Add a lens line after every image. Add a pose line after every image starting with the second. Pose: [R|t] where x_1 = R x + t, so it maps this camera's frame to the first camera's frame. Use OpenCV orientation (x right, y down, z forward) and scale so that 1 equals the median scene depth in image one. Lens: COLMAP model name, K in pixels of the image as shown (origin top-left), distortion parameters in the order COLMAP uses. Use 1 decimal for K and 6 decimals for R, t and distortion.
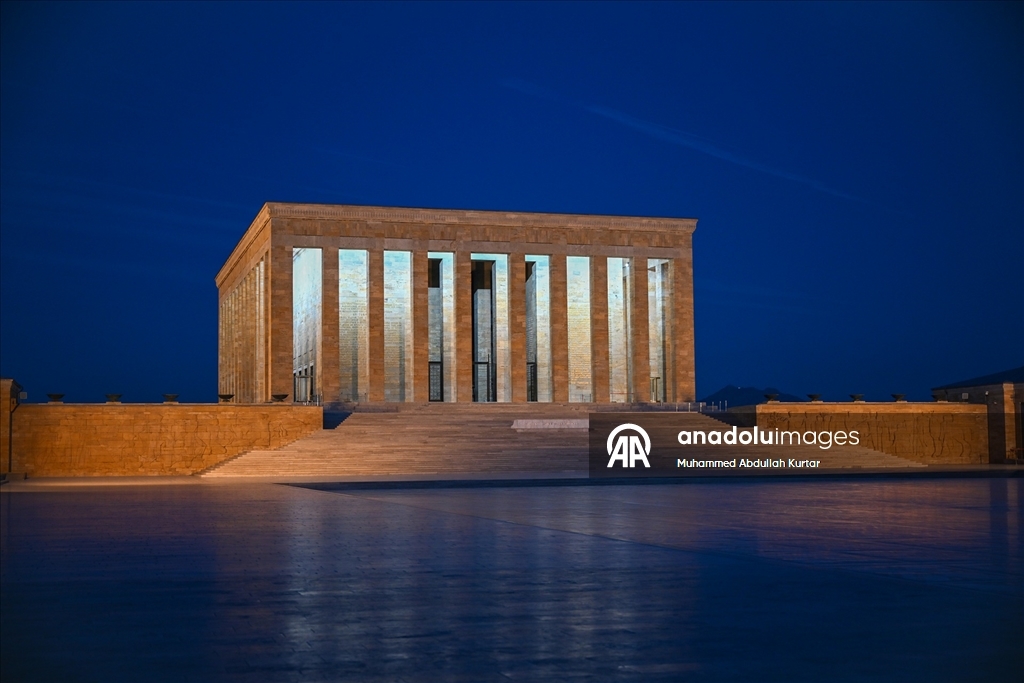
lens RADIAL K [[1423.9, 0, 516.0], [0, 1423.9, 348.8], [0, 0, 1]] dist [-0.007688, 0.000000]
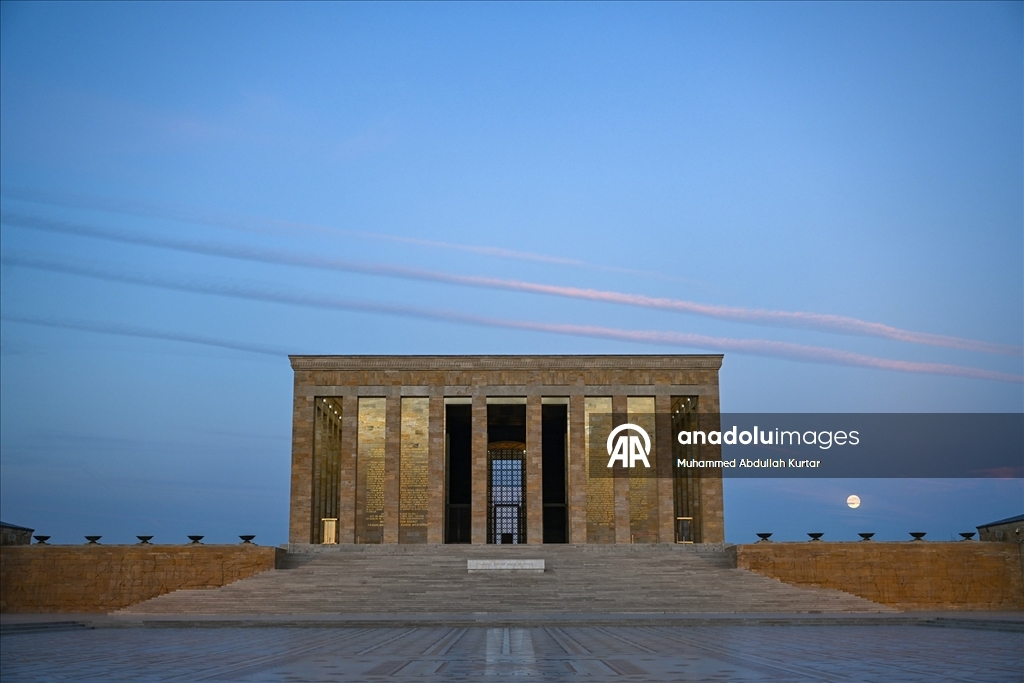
lens RADIAL K [[1261.0, 0, 513.3], [0, 1261.0, 345.6], [0, 0, 1]] dist [0.001319, 0.000000]
pose [[0.959945, -0.047531, -0.276127, 0.251560], [0.013063, 0.992027, -0.125347, 0.010791], [0.279883, 0.116719, 0.952912, 0.137211]]
